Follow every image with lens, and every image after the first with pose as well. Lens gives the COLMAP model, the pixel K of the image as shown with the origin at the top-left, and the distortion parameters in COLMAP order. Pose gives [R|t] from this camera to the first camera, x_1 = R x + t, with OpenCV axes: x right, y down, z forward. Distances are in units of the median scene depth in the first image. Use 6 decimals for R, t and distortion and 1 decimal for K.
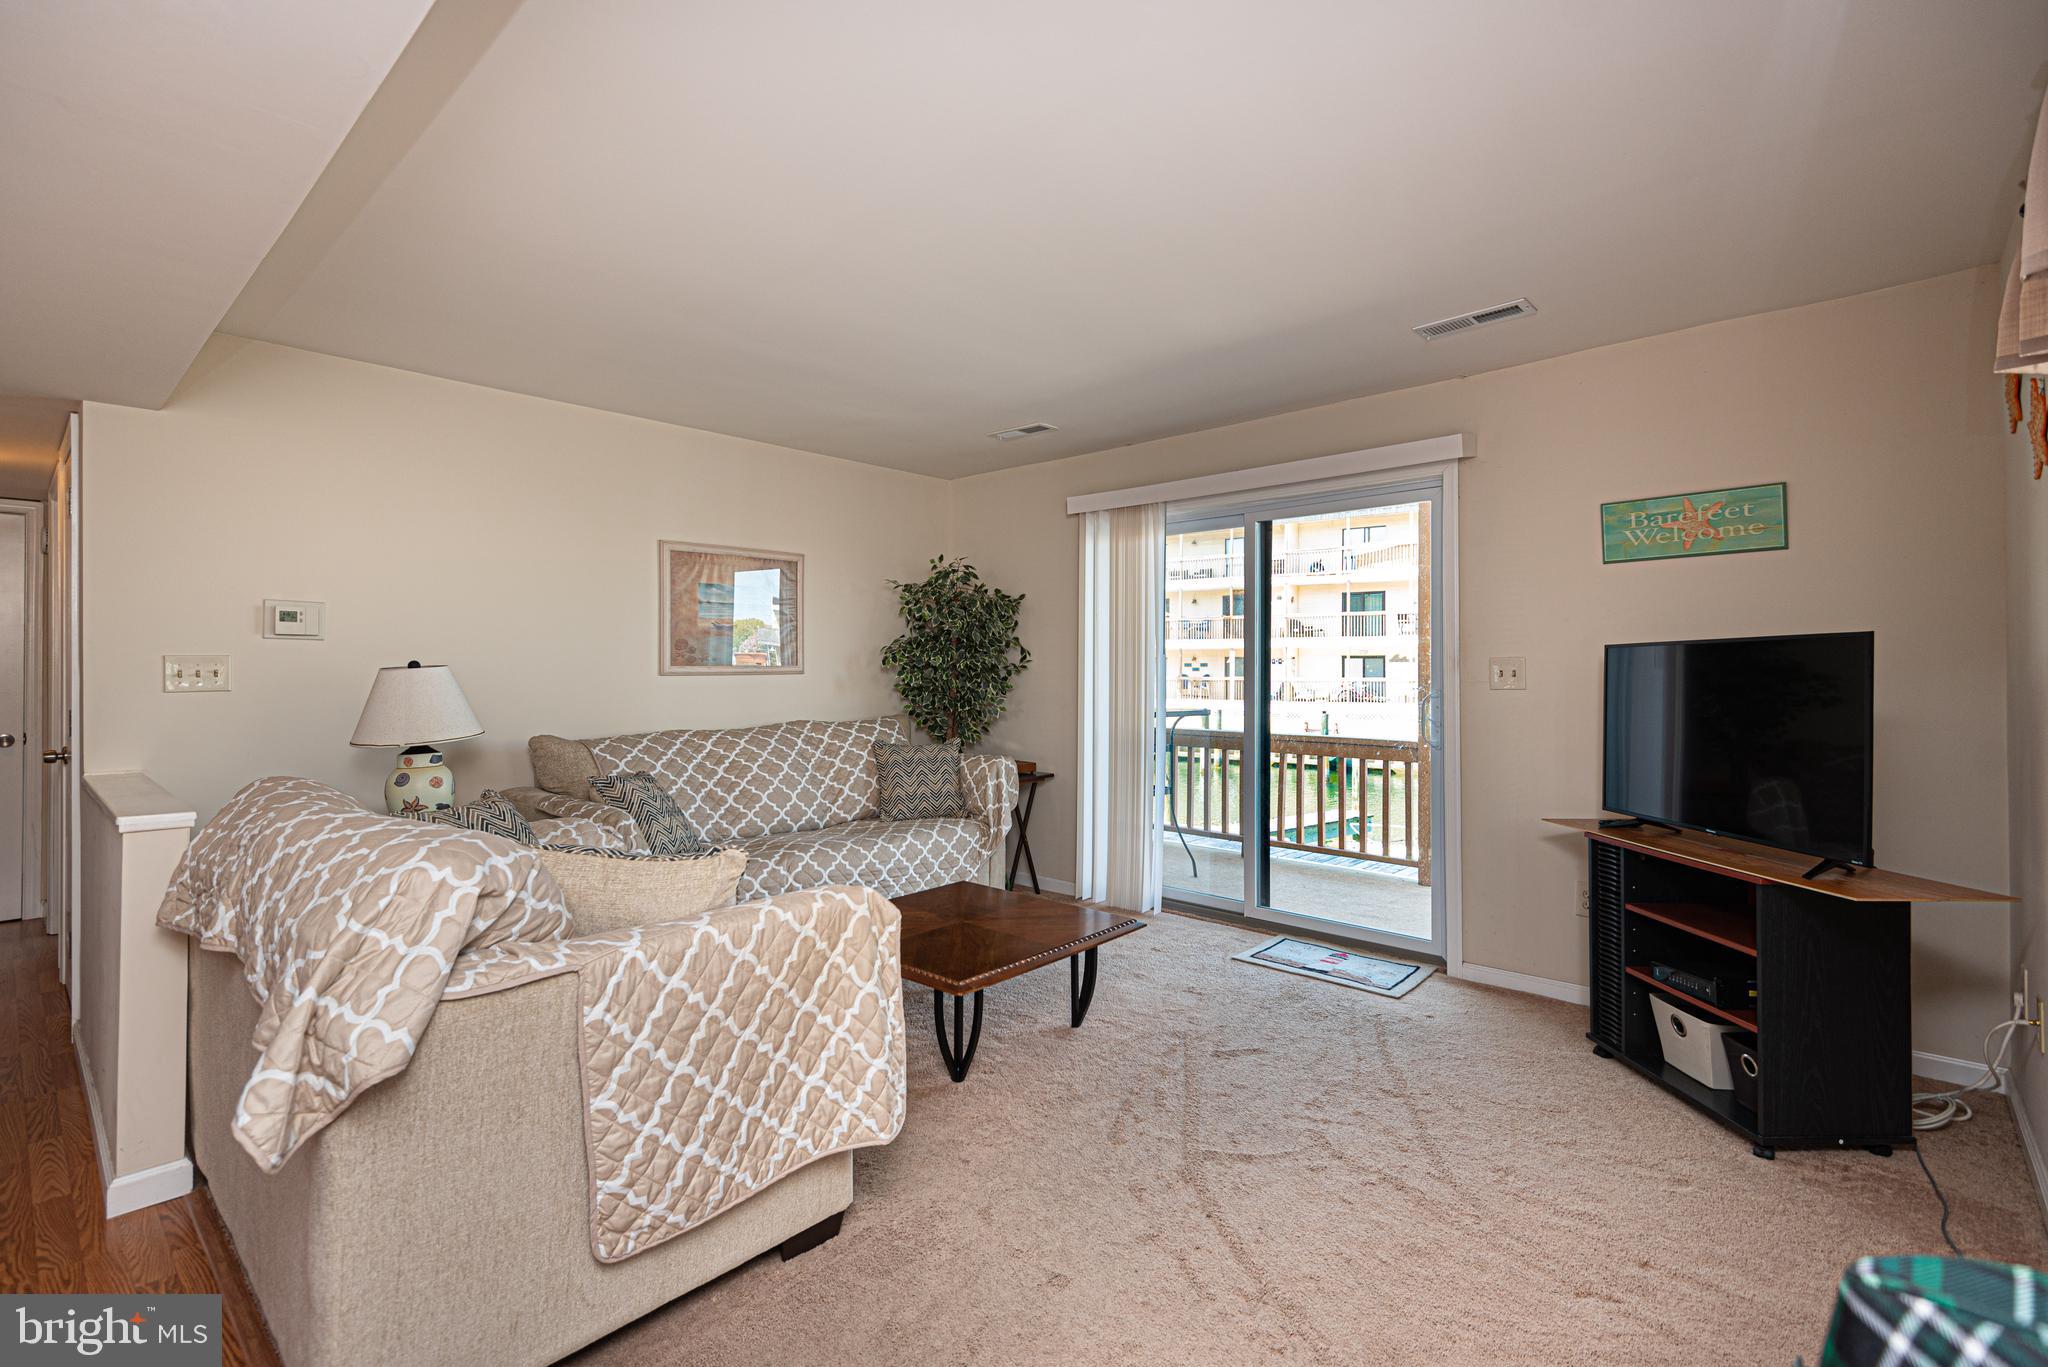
lens RADIAL K [[936.6, 0, 1055.2], [0, 936.6, 660.4], [0, 0, 1]] dist [0.017123, -0.009036]
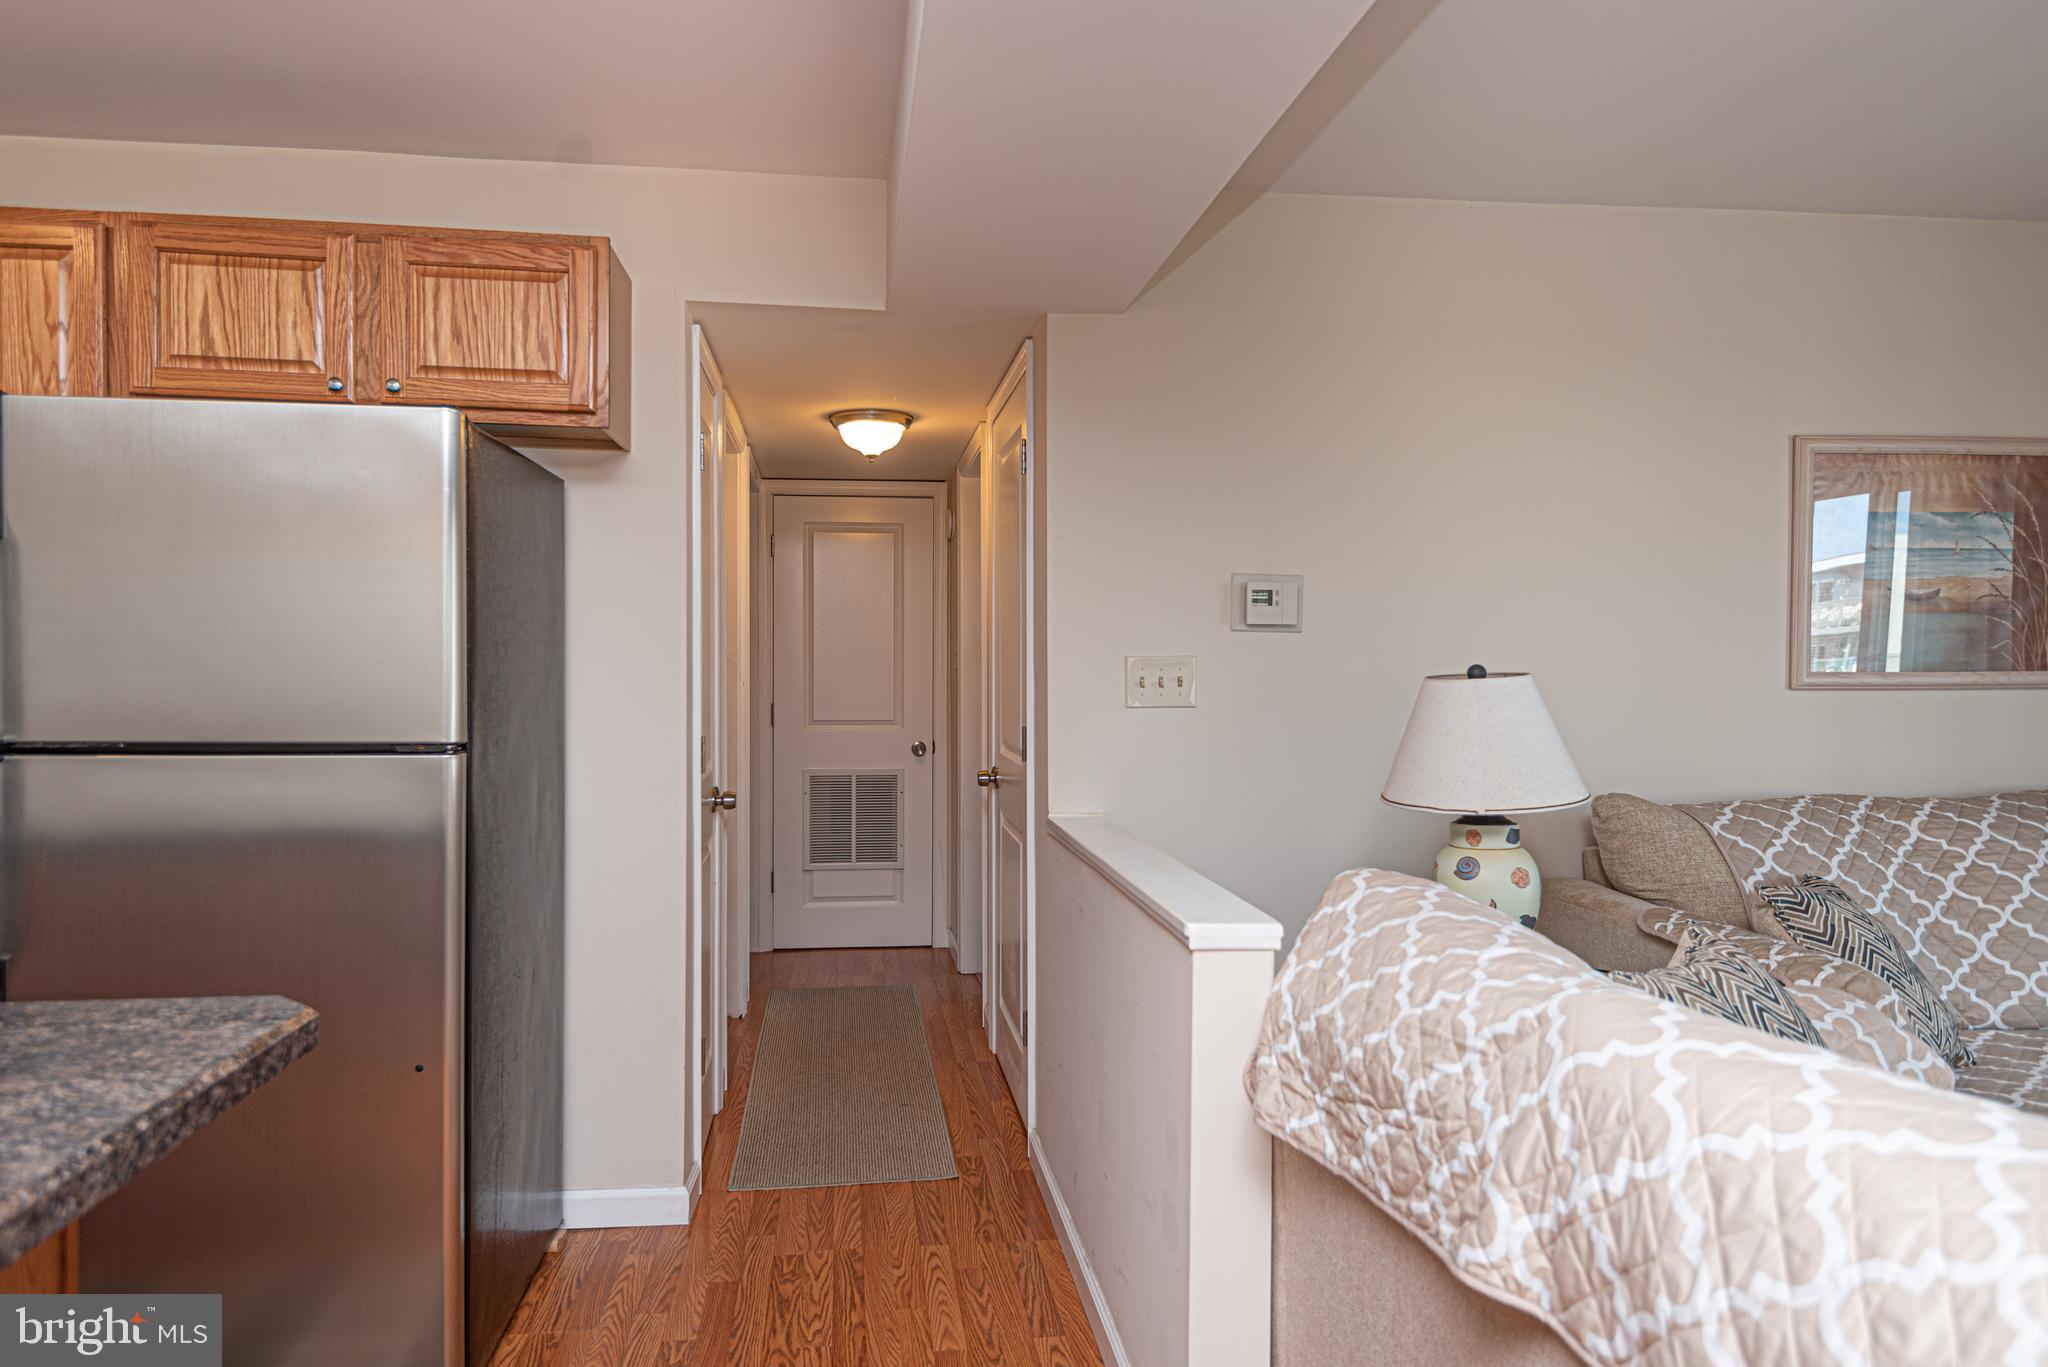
lens RADIAL K [[1258.9, 0, 995.9], [0, 1258.9, 691.2], [0, 0, 1]] dist [0.027846, -0.021764]
pose [[0.748063, 0.017033, -0.663409, -0.317639], [0.002280, 0.999599, 0.028236, -0.005034], [0.663624, -0.022635, 0.747724, 0.179074]]
